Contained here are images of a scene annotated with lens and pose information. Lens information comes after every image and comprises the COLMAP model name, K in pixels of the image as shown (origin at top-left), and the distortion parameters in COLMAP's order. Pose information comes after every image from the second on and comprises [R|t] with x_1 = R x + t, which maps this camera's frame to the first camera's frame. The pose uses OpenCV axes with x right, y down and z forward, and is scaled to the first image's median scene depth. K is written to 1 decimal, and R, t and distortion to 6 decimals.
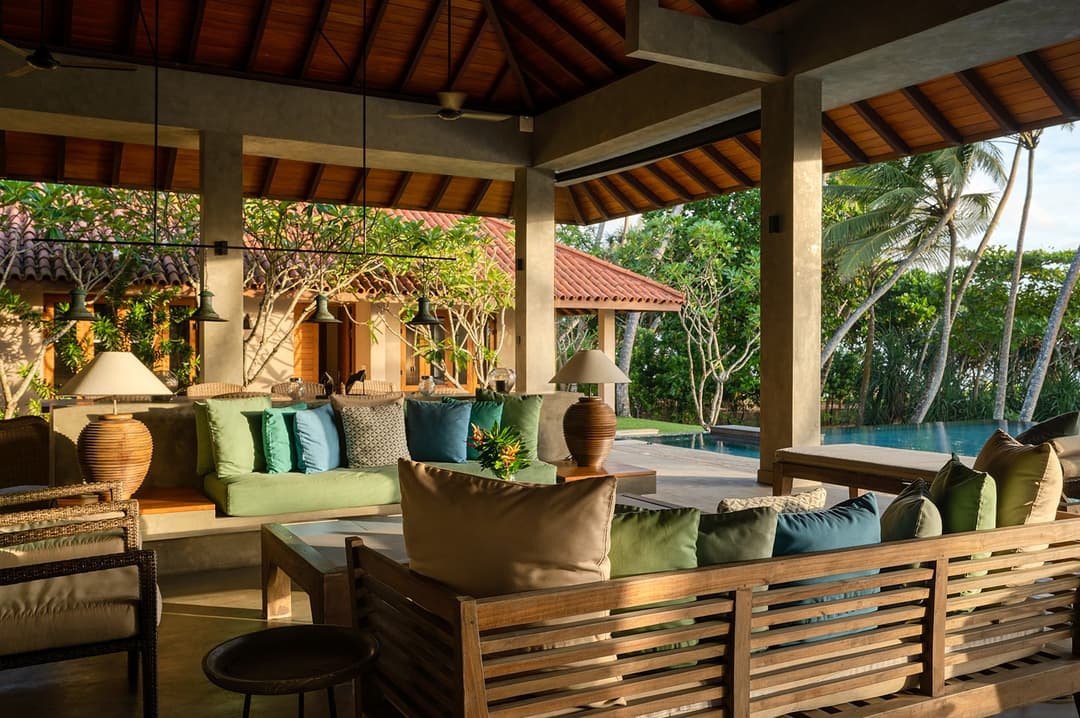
lens RADIAL K [[938.1, 0, 540.0], [0, 938.1, 354.5], [0, 0, 1]] dist [-0.006500, -0.008950]
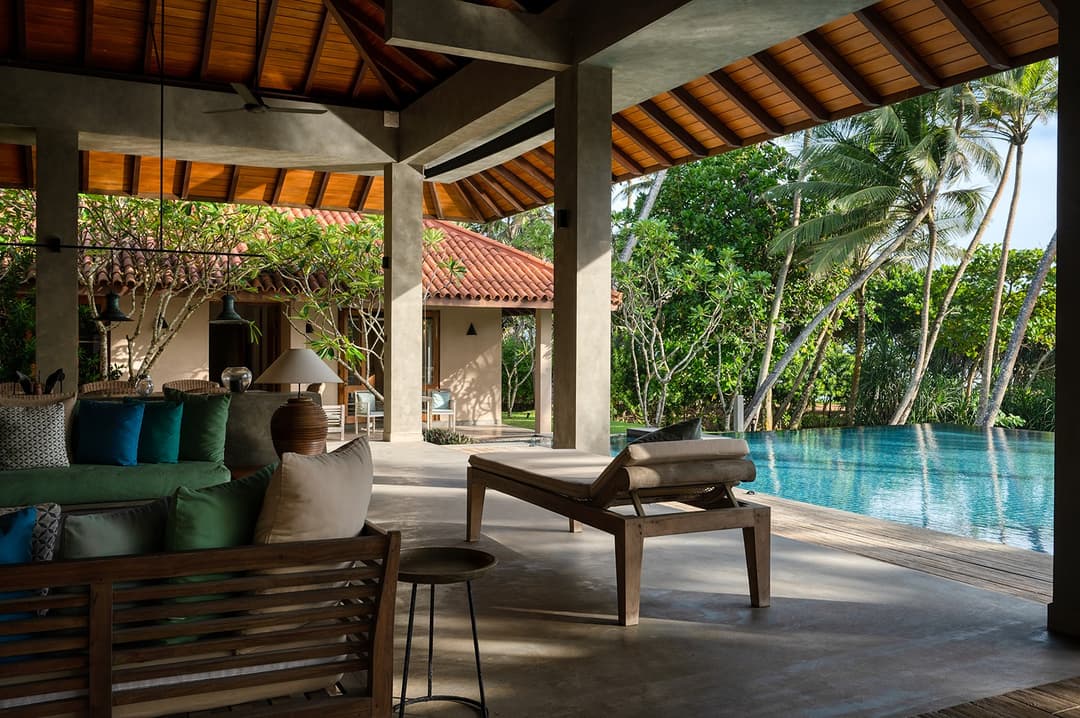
lens RADIAL K [[938.1, 0, 540.0], [0, 938.1, 354.5], [0, 0, 1]] dist [-0.006500, -0.008950]
pose [[0.999178, 0.001970, -0.040499, 0.179810], [-0.002024, 0.999997, -0.001271, 0.000973], [0.040497, 0.001351, 0.999179, 0.027833]]
